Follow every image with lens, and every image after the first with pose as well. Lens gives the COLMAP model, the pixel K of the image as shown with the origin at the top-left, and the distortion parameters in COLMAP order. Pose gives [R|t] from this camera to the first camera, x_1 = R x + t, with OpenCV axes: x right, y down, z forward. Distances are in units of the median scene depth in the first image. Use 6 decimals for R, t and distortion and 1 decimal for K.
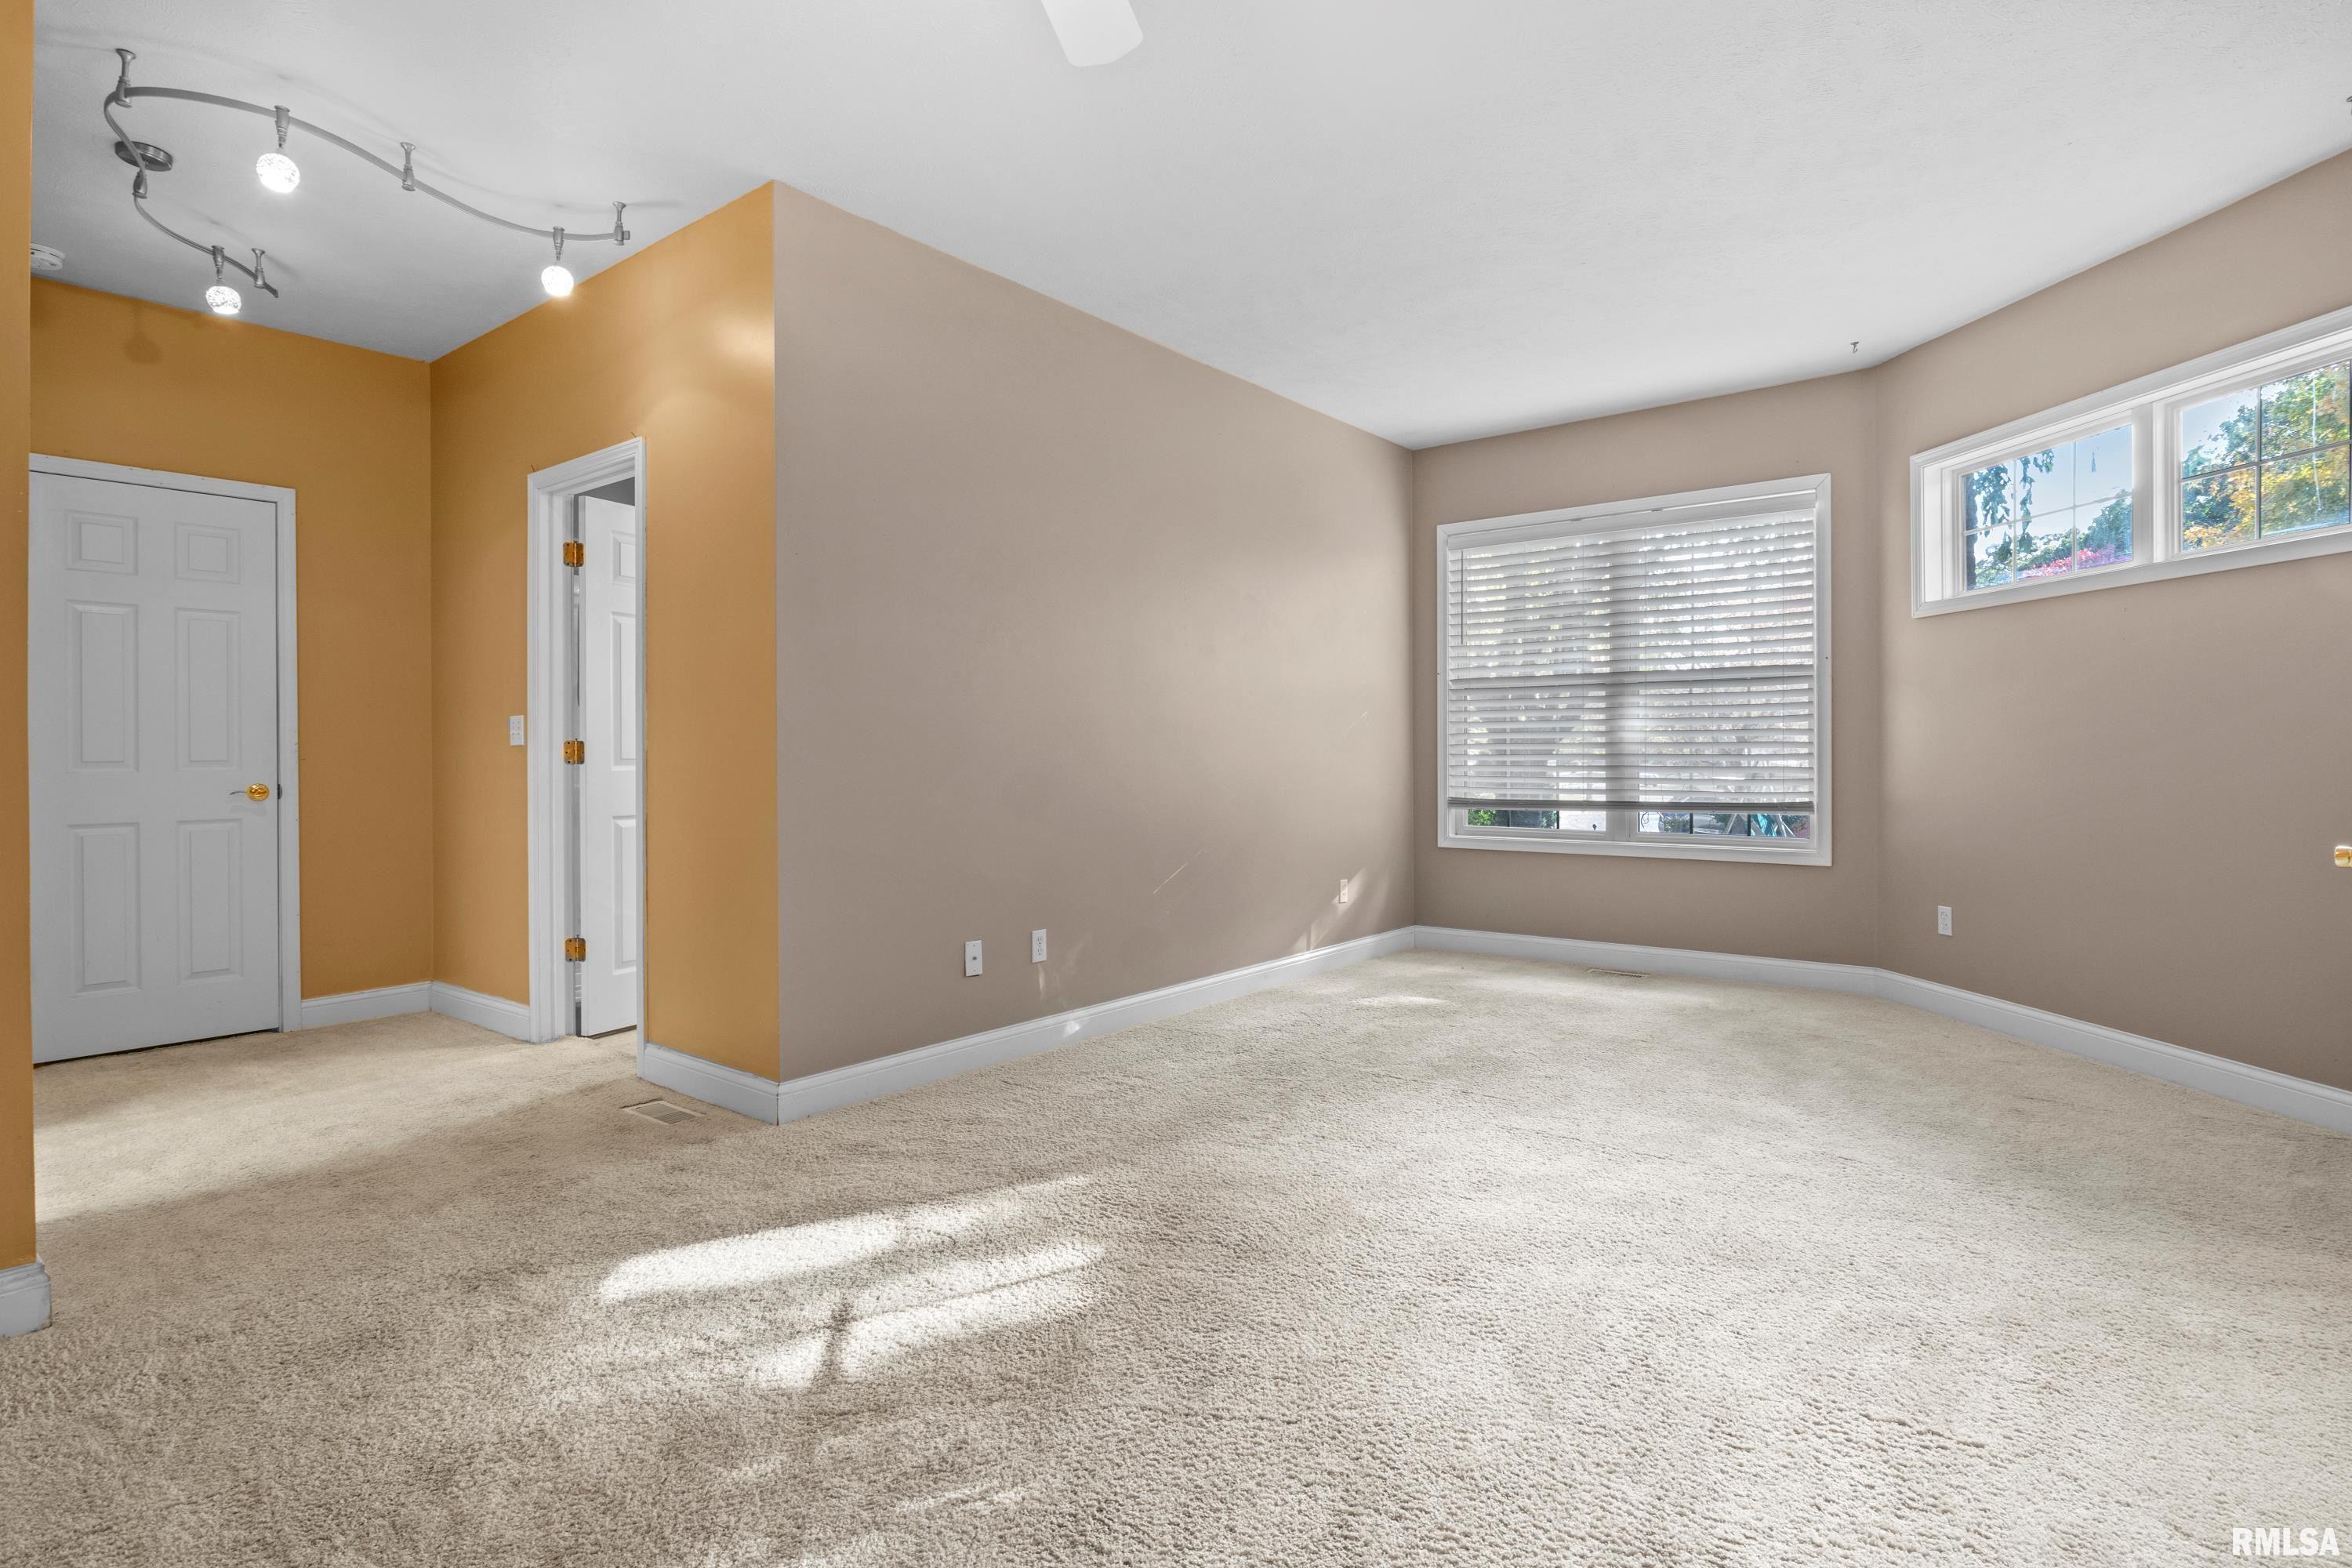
lens RADIAL K [[1175.0, 0, 1181.0], [0, 1175.0, 776.7], [0, 0, 1]] dist [-0.000445, -0.002010]
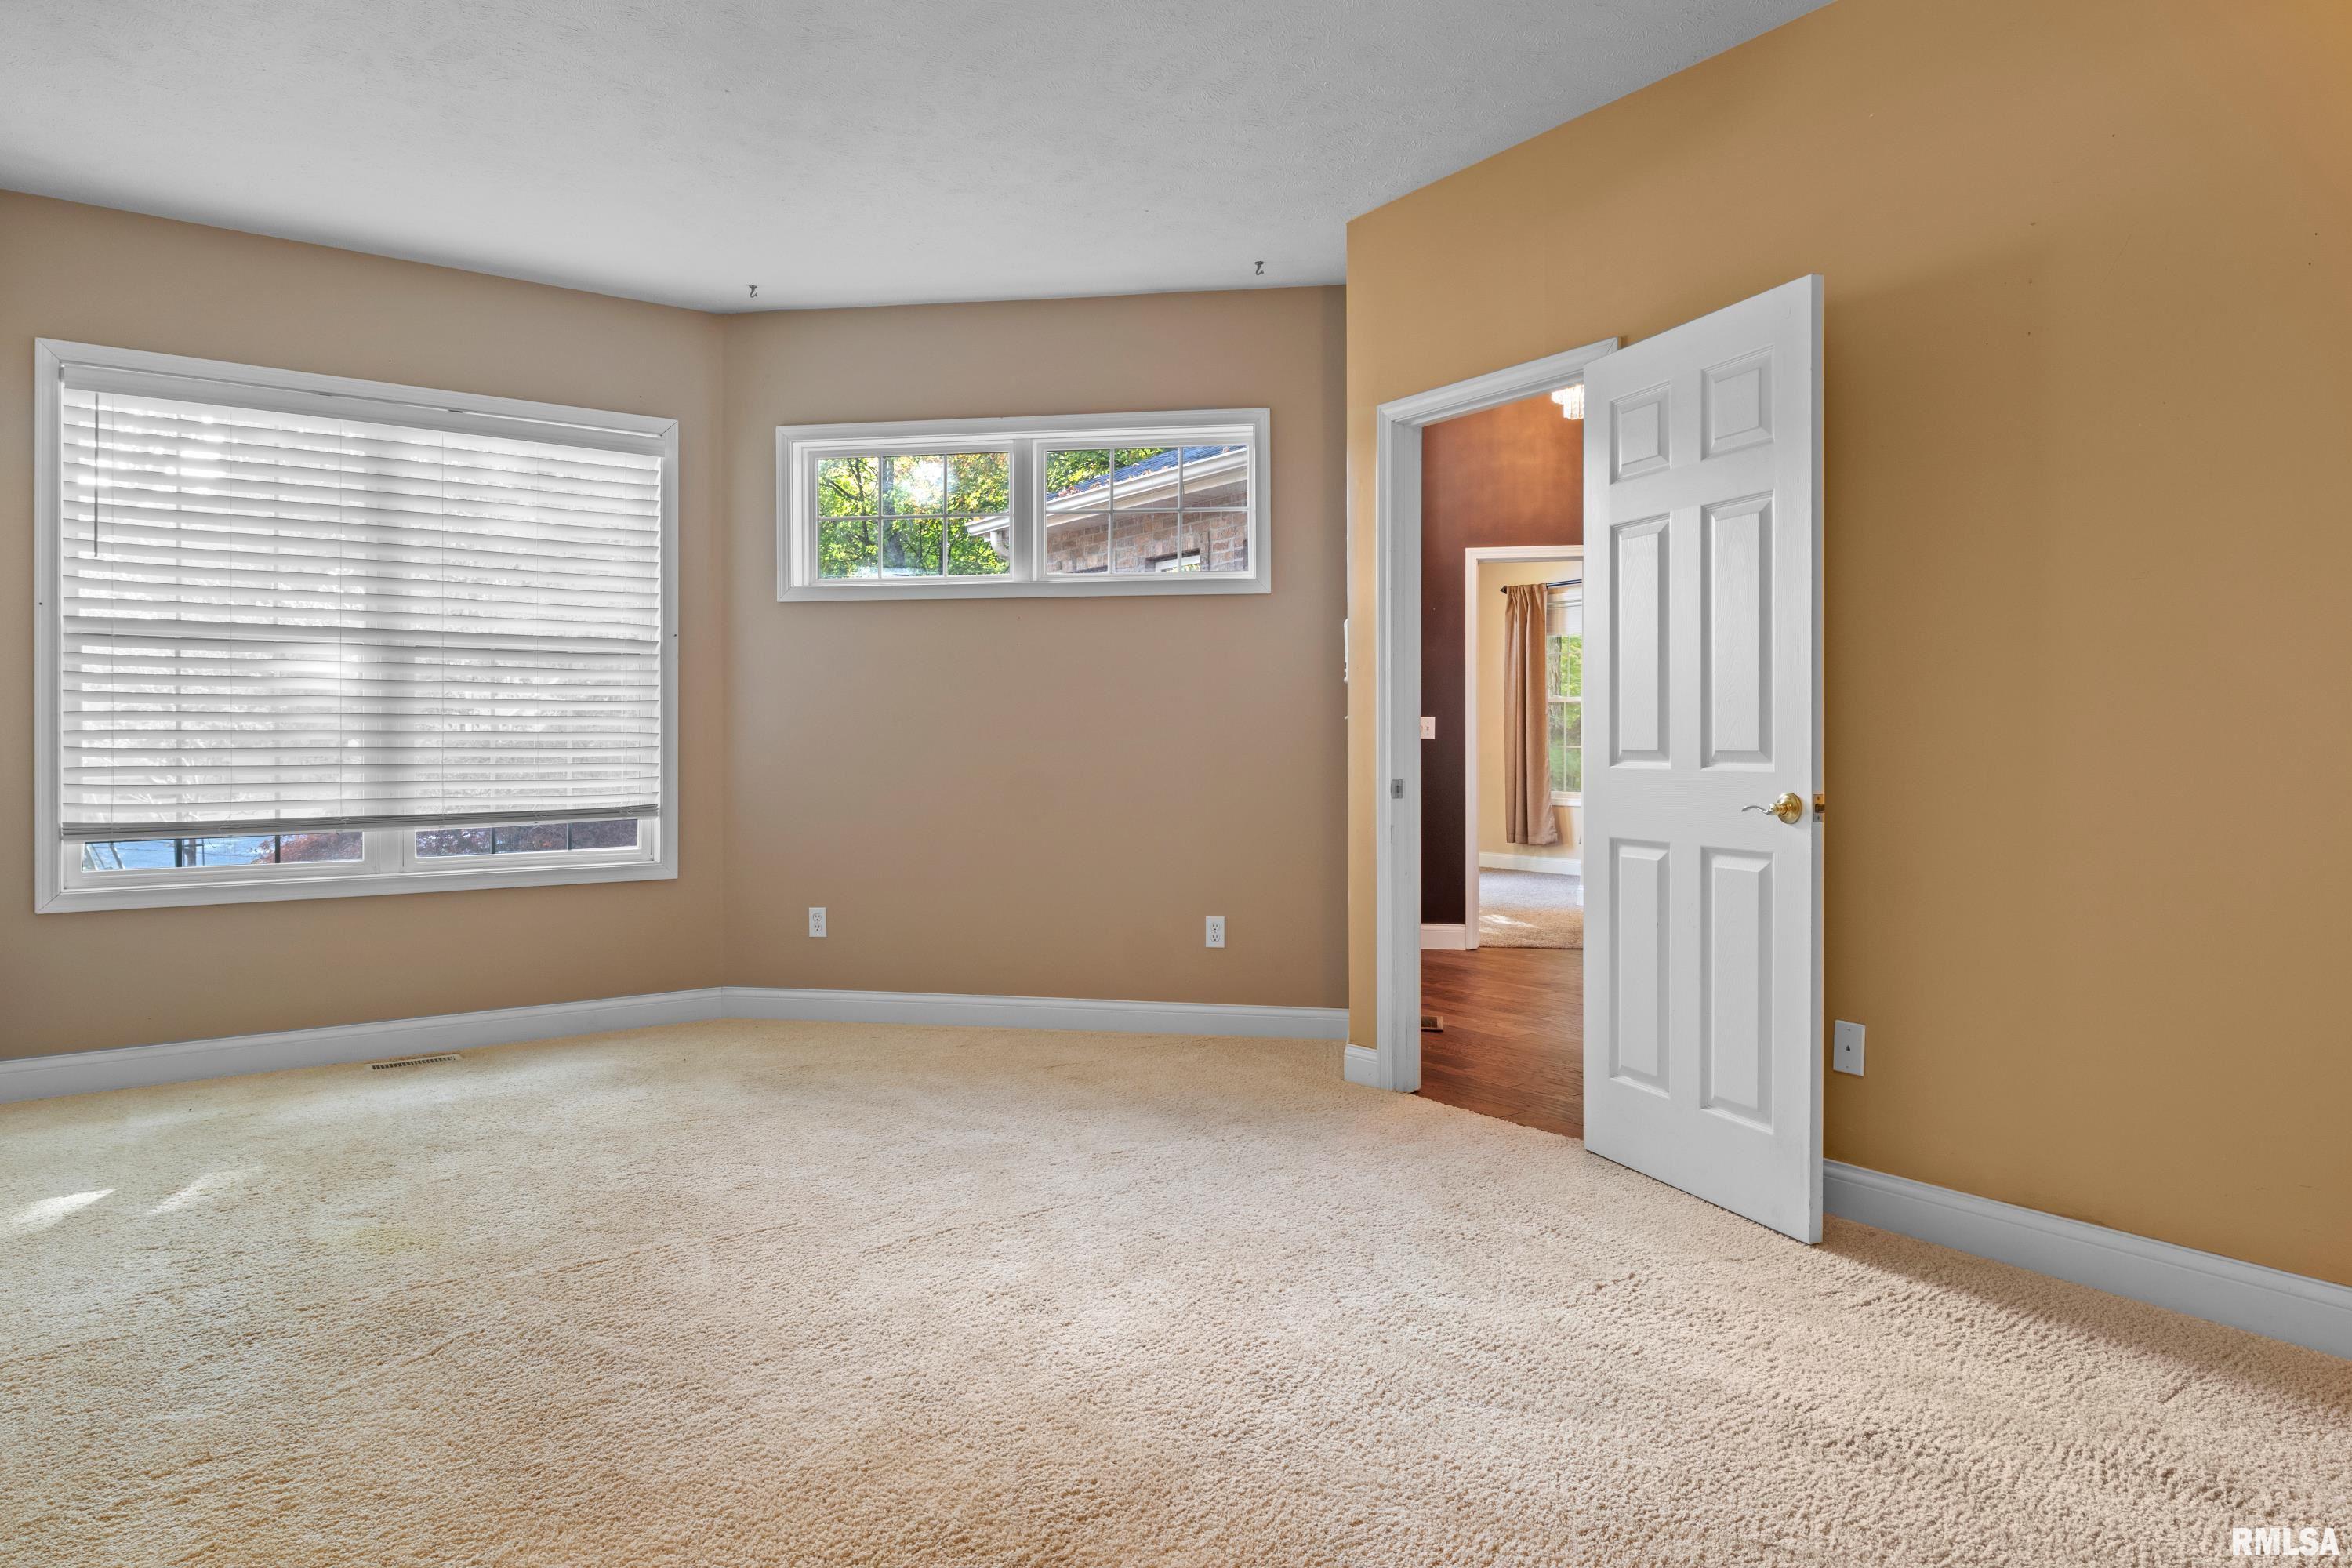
lens RADIAL K [[1417.3, 0, 1178.1], [0, 1417.3, 751.9], [0, 0, 1]] dist [0.000710, 0.000631]
pose [[0.272146, -0.001902, 0.962254, -0.378661], [0.016370, 0.999862, -0.002654, -0.007565], [-0.962117, 0.016474, 0.272140, 0.403194]]
